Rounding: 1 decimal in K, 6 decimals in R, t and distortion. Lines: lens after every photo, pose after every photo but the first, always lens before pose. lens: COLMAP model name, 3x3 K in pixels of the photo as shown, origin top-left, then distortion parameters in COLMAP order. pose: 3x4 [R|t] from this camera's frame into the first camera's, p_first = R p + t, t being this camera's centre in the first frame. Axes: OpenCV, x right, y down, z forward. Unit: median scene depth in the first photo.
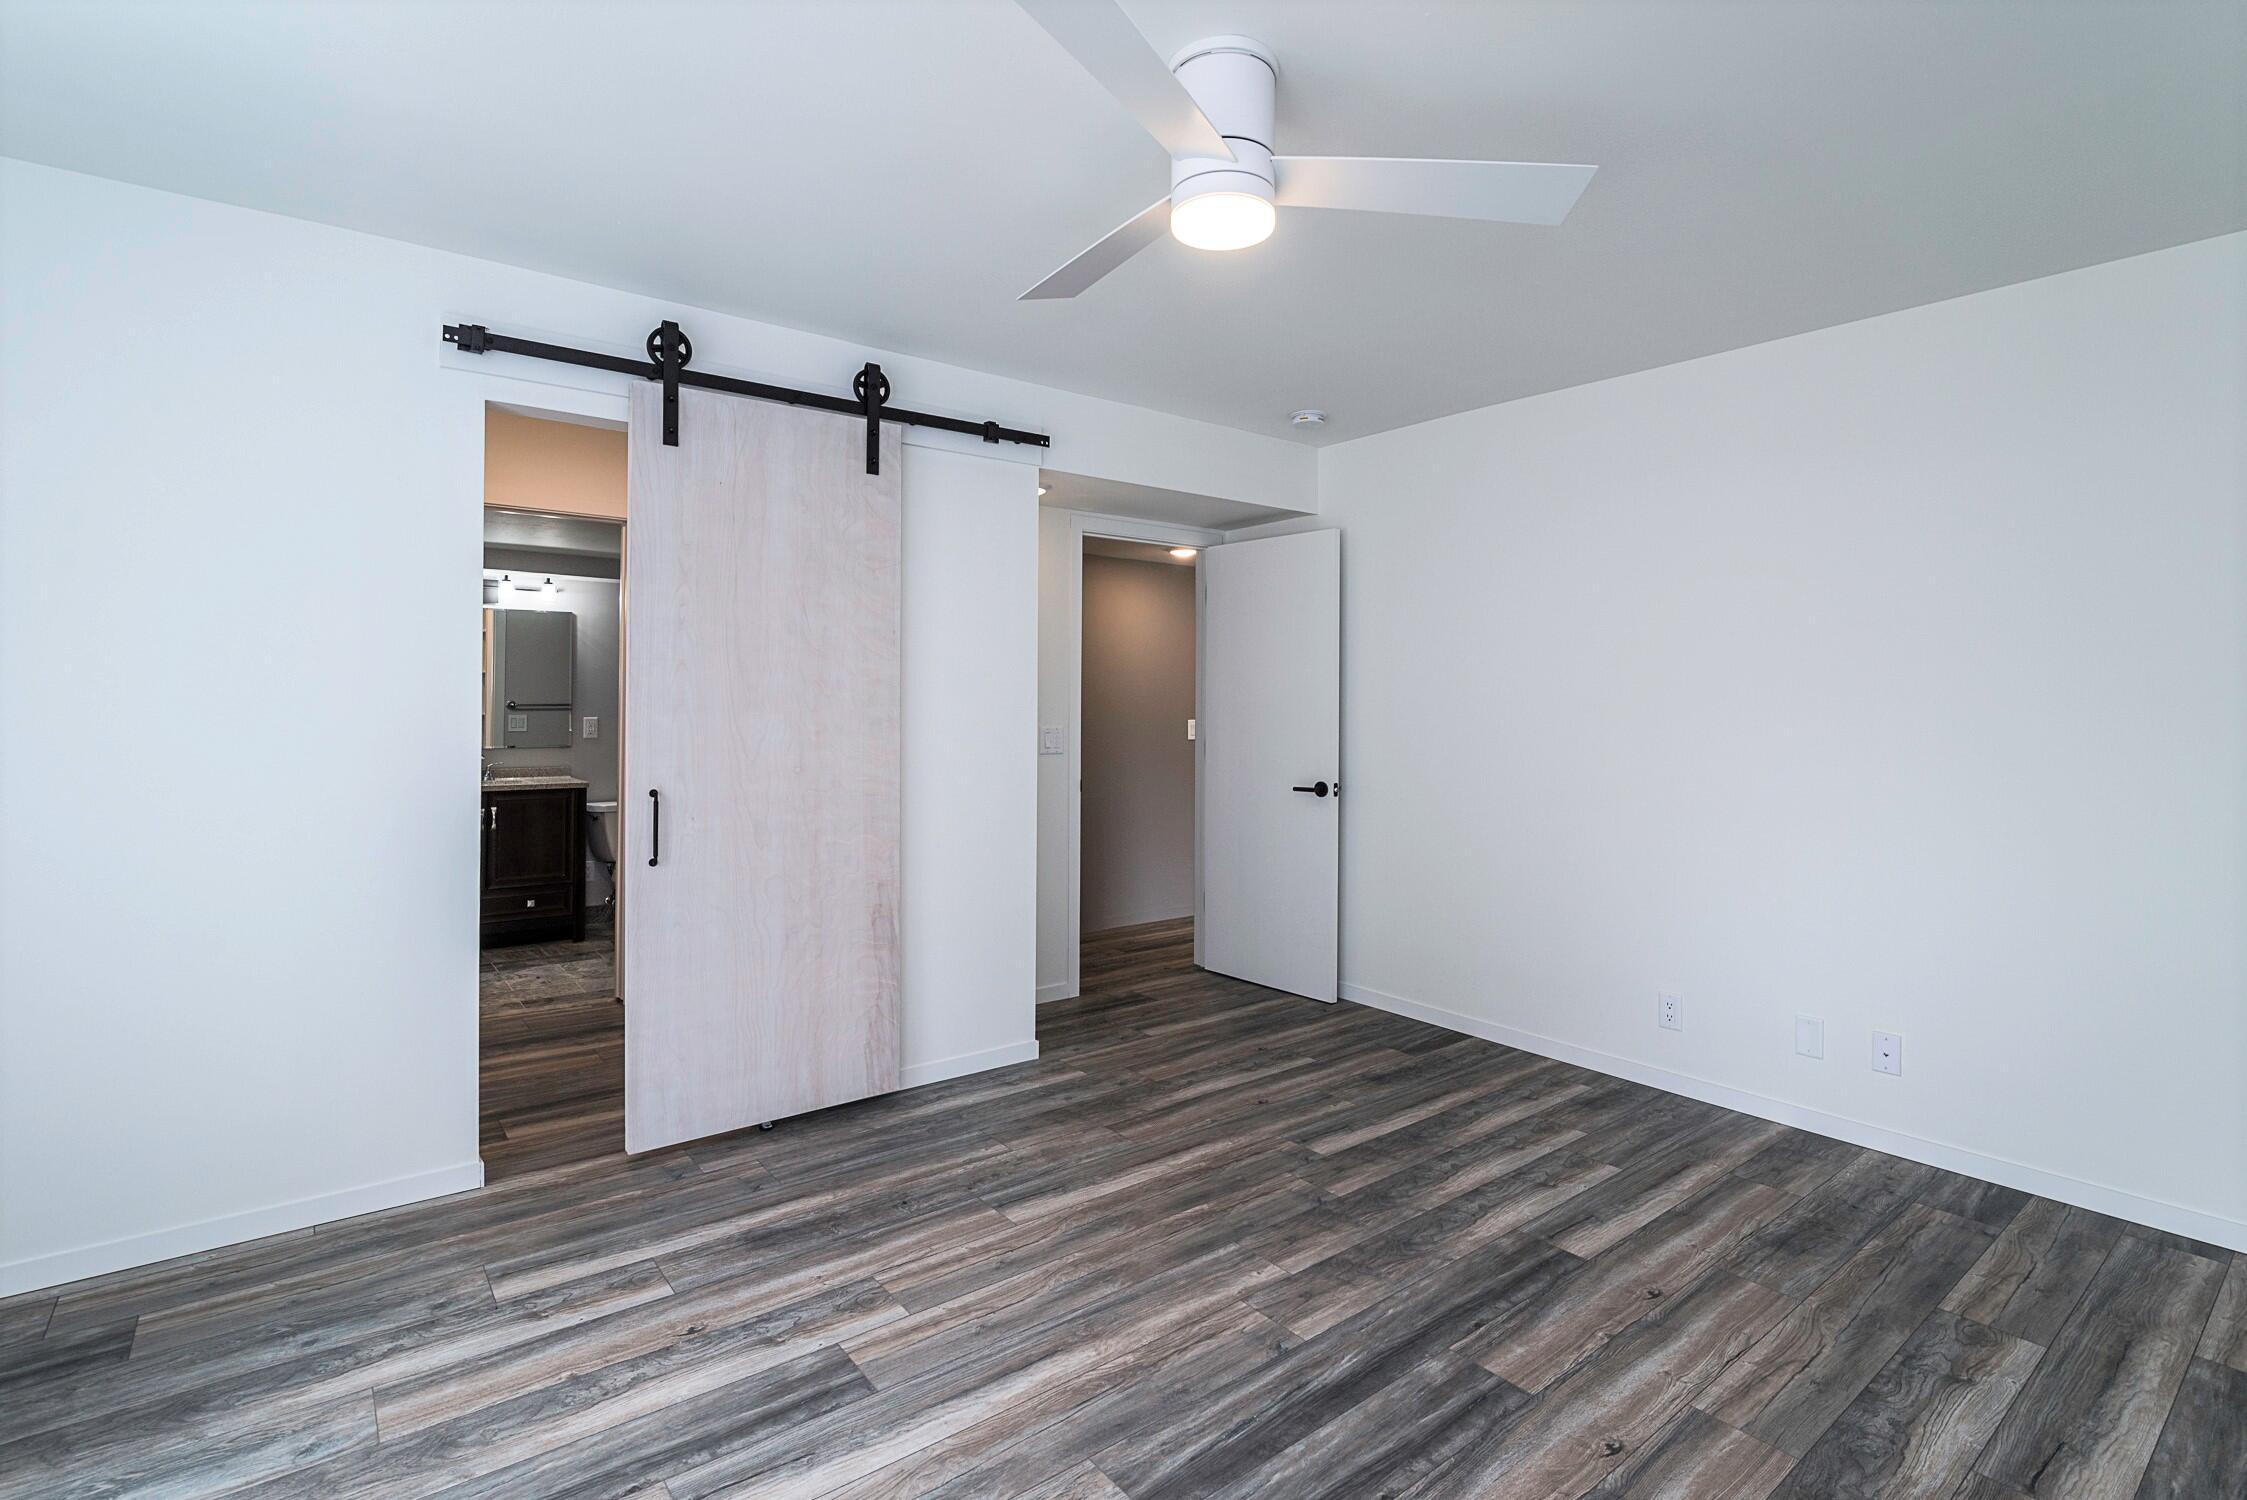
lens RADIAL K [[1074.5, 0, 1116.6], [0, 1074.5, 700.4], [0, 0, 1]] dist [-0.014987, 0.000141]
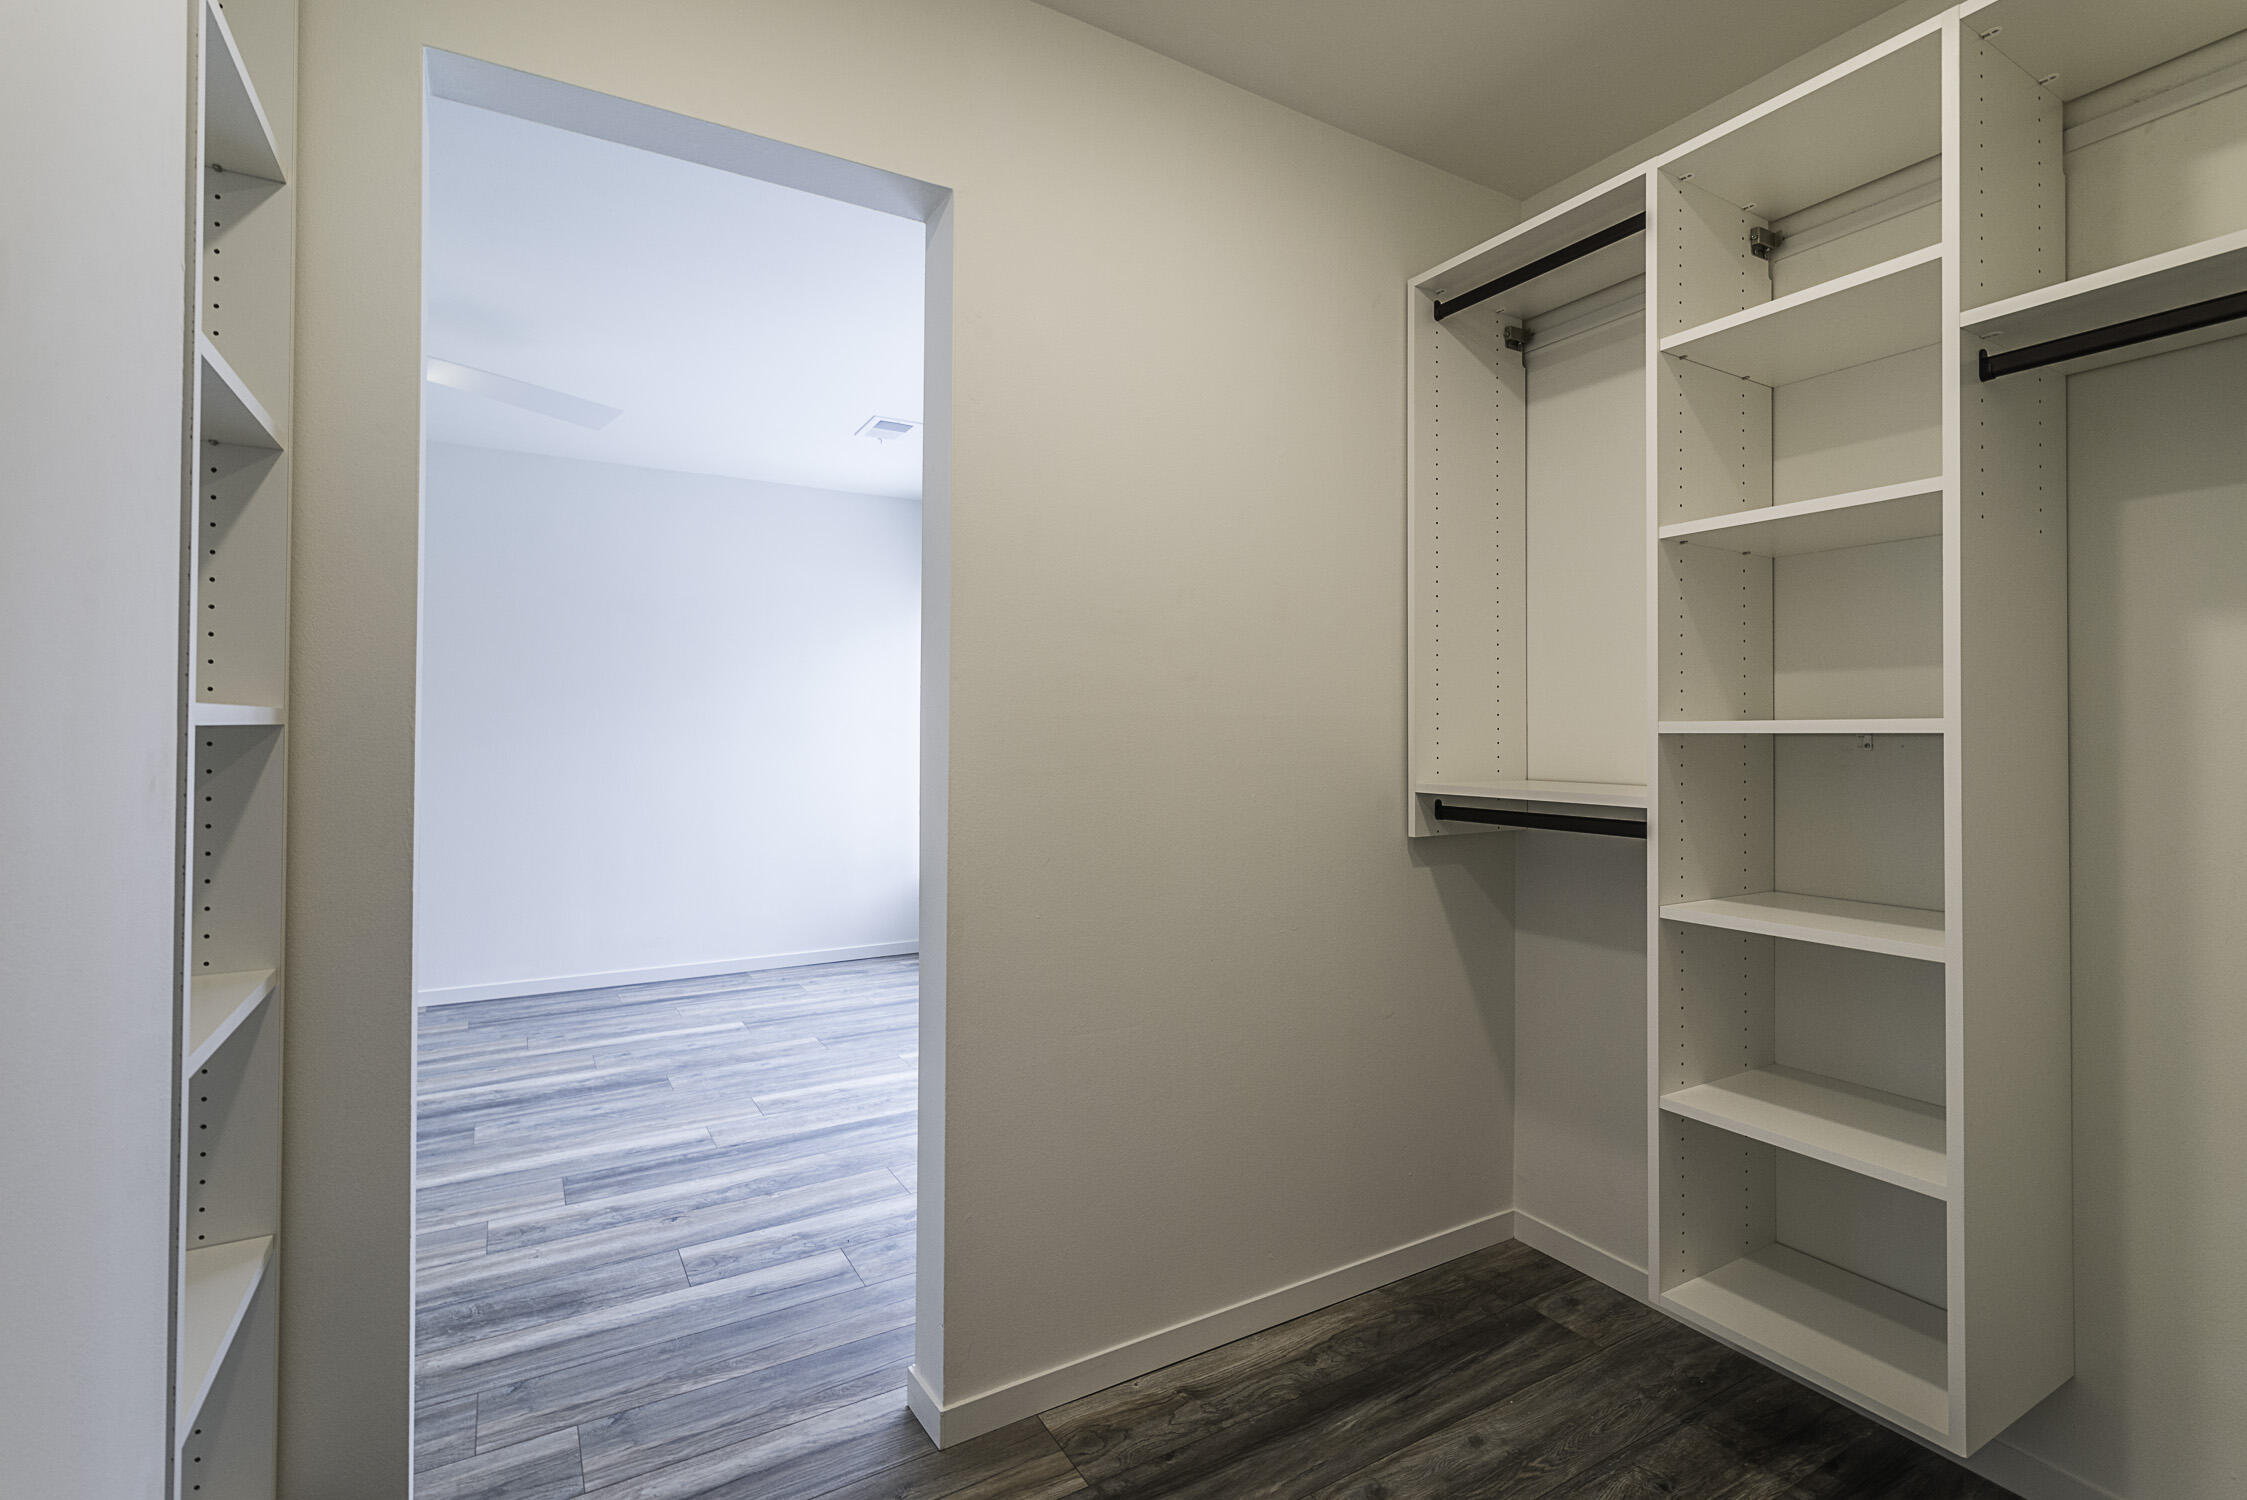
lens RADIAL K [[1048.9, 0, 1123.5], [0, 1048.9, 750.0], [0, 0, 1]] dist [-0.000158, 0.000060]
pose [[-0.991770, -0.013402, 0.127327, -0.993207], [-0.011569, 0.999819, 0.015128, 0.048669], [-0.127507, 0.013530, -0.991745, 2.002169]]
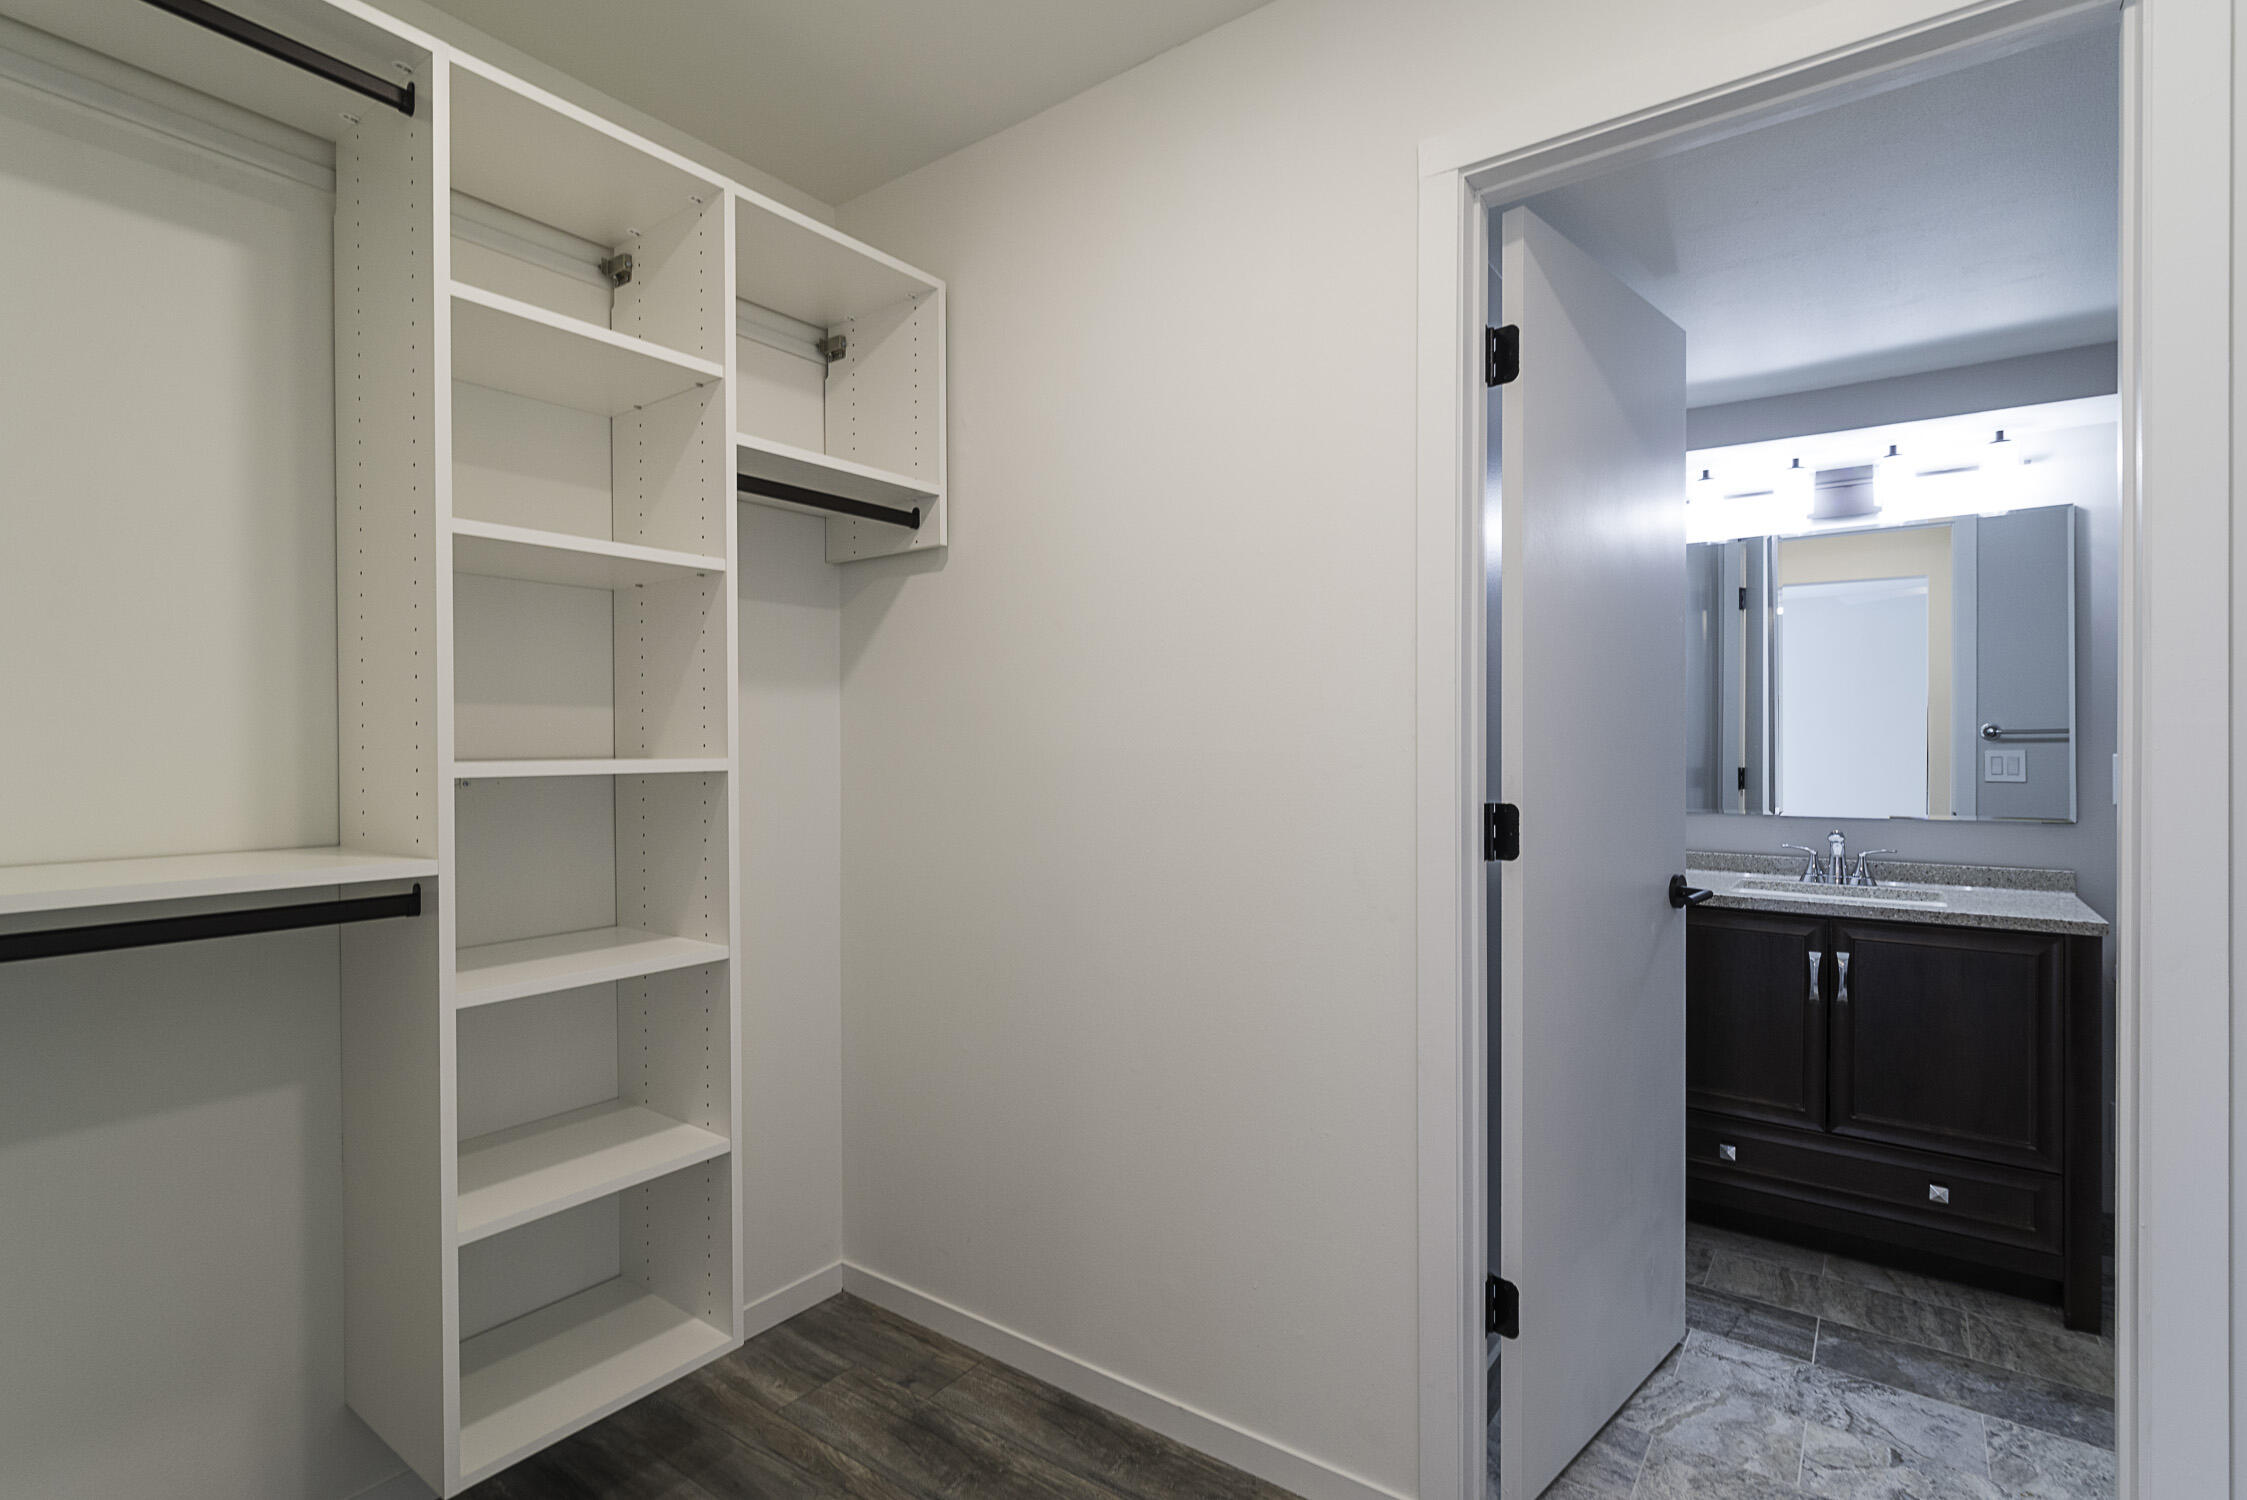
lens RADIAL K [[1048.9, 0, 1123.5], [0, 1048.9, 750.0], [0, 0, 1]] dist [-0.000158, 0.000060]
pose [[0.277869, -0.000016, -0.960619, -0.562395], [0.007557, 0.999969, 0.002169, 0.027522], [0.960589, -0.007862, 0.277860, 1.353301]]
